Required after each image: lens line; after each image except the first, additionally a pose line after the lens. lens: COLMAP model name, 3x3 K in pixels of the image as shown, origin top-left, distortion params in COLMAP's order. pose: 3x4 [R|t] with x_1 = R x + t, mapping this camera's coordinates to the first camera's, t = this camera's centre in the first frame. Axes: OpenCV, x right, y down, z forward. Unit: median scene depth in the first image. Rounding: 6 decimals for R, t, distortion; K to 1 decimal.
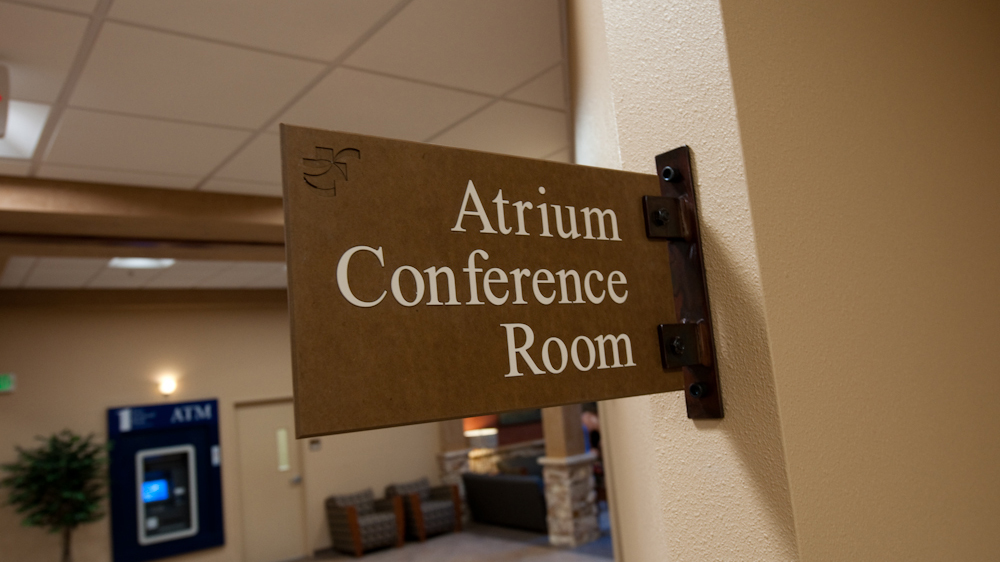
lens RADIAL K [[706.4, 0, 500.0], [0, 706.4, 281.0], [0, 0, 1]] dist [0.004143, -0.076564]
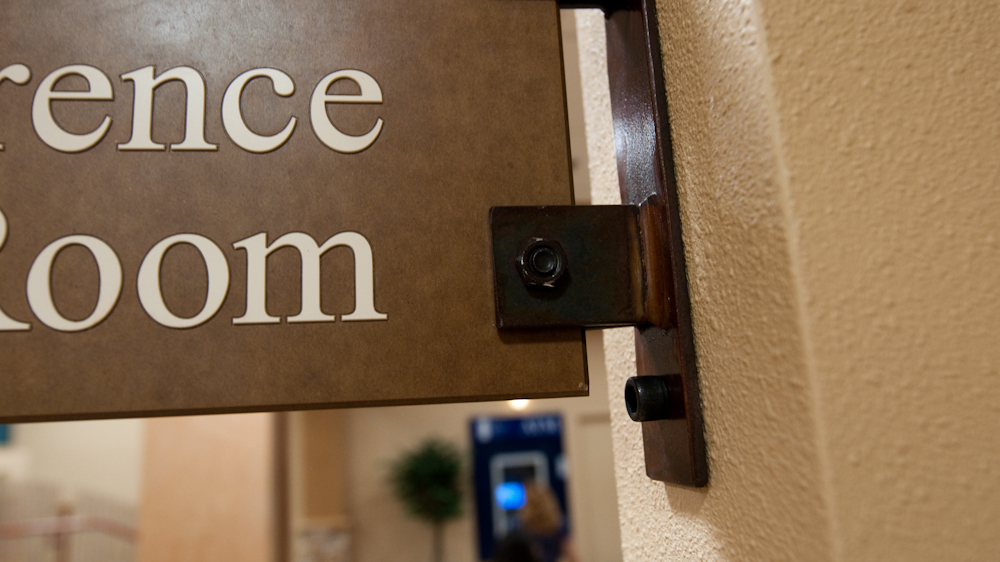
lens RADIAL K [[706.4, 0, 500.0], [0, 706.4, 281.0], [0, 0, 1]] dist [0.004143, -0.076564]
pose [[0.891268, -0.047796, -0.450950, 0.406772], [0.036832, 0.998774, -0.033065, 0.115309], [0.451978, 0.012860, 0.891937, 0.714775]]
